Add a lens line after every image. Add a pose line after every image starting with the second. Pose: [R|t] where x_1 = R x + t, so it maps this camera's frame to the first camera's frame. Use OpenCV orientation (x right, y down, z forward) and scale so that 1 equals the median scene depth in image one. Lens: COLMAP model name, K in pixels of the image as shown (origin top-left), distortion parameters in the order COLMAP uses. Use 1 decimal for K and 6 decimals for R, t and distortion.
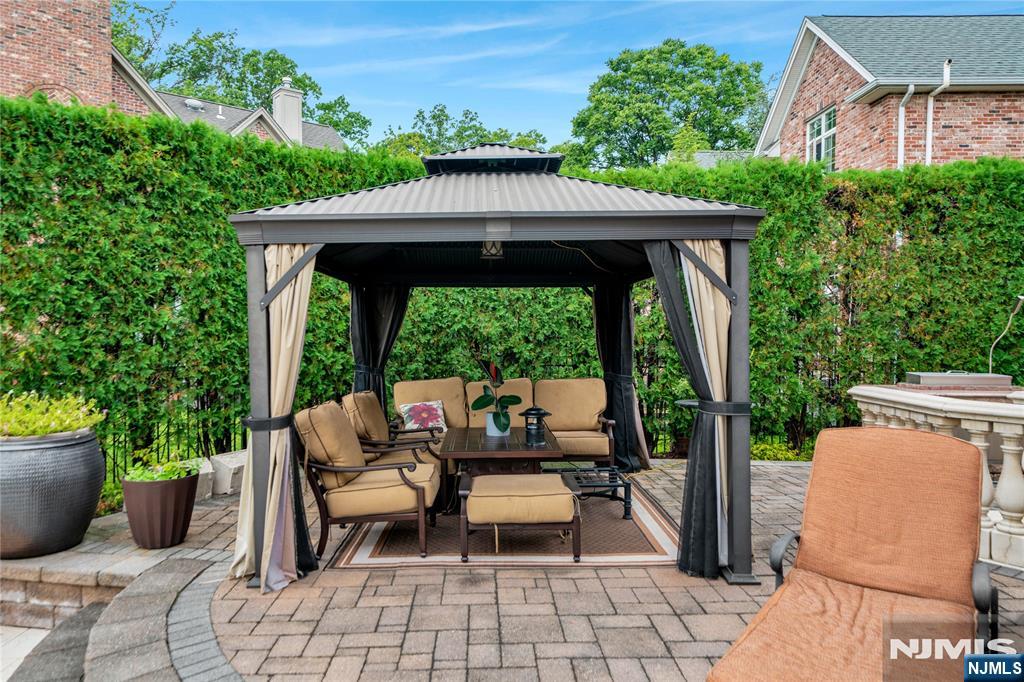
lens RADIAL K [[702.4, 0, 482.2], [0, 702.4, 340.5], [0, 0, 1]] dist [0.034434, 0.002901]
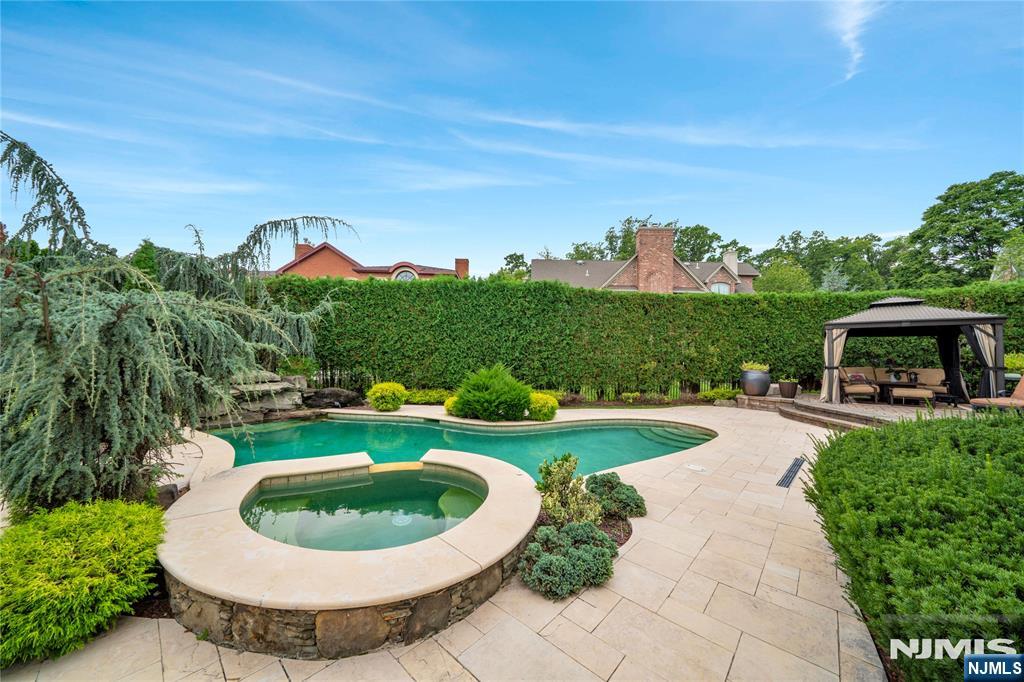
lens RADIAL K [[345.2, 0, 512.0], [0, 345.2, 341.0], [0, 0, 1]] dist [-0.019498, 0.000135]
pose [[0.740230, -0.006154, -0.672325, -0.213154], [-0.036271, 0.998137, -0.049071, 0.074172], [0.671374, 0.060709, 0.738628, -1.186625]]
